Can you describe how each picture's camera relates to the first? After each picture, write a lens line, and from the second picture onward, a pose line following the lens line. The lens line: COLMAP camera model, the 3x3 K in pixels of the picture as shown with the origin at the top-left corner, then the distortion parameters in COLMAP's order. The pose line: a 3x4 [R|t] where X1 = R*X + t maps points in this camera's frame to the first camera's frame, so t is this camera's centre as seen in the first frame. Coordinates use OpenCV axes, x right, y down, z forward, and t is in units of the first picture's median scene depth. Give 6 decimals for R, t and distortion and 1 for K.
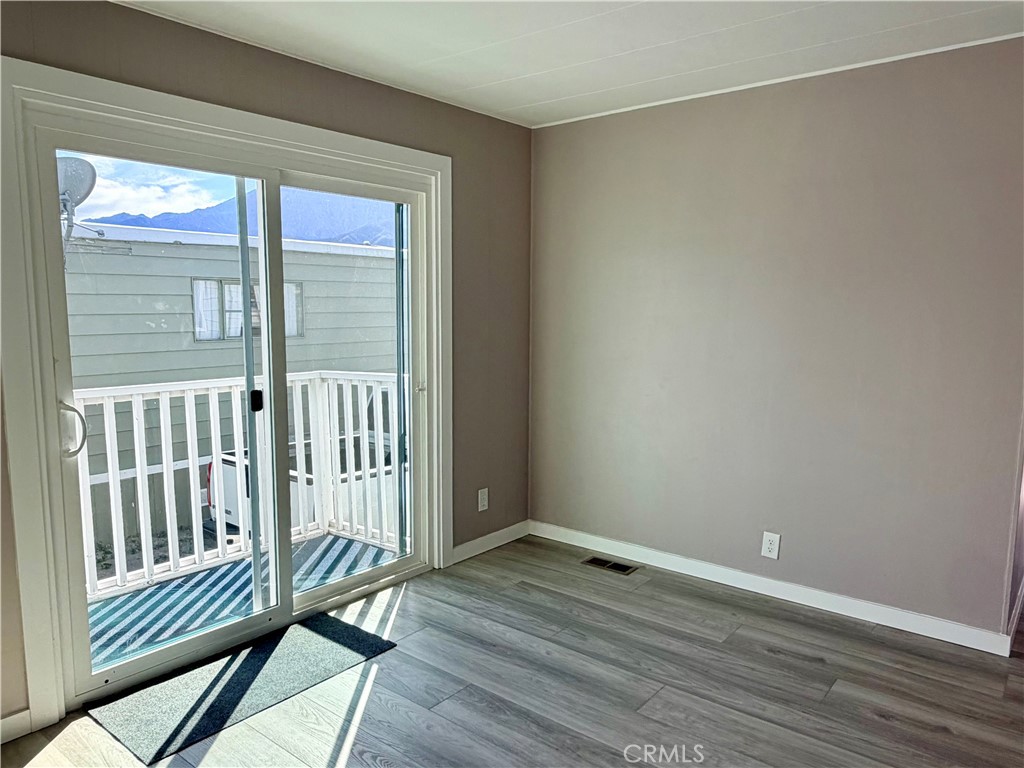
lens RADIAL K [[723.9, 0, 511.7], [0, 723.9, 385.8], [0, 0, 1]] dist [0.011016, 0.007090]
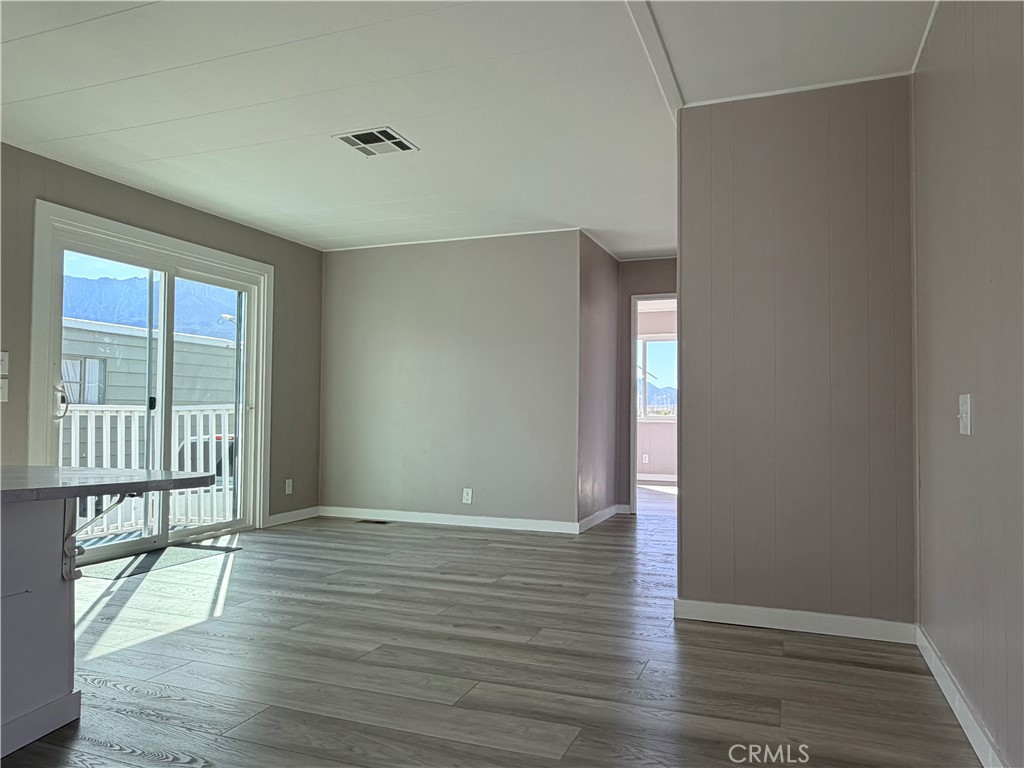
lens RADIAL K [[723.9, 0, 510.1], [0, 723.9, 391.6], [0, 0, 1]] dist [0.011016, 0.007090]
pose [[0.952899, 0.014147, 0.302957, -0.068784], [0.028247, 0.990430, -0.135097, 0.201622], [-0.301969, 0.137292, 0.943380, -0.664128]]
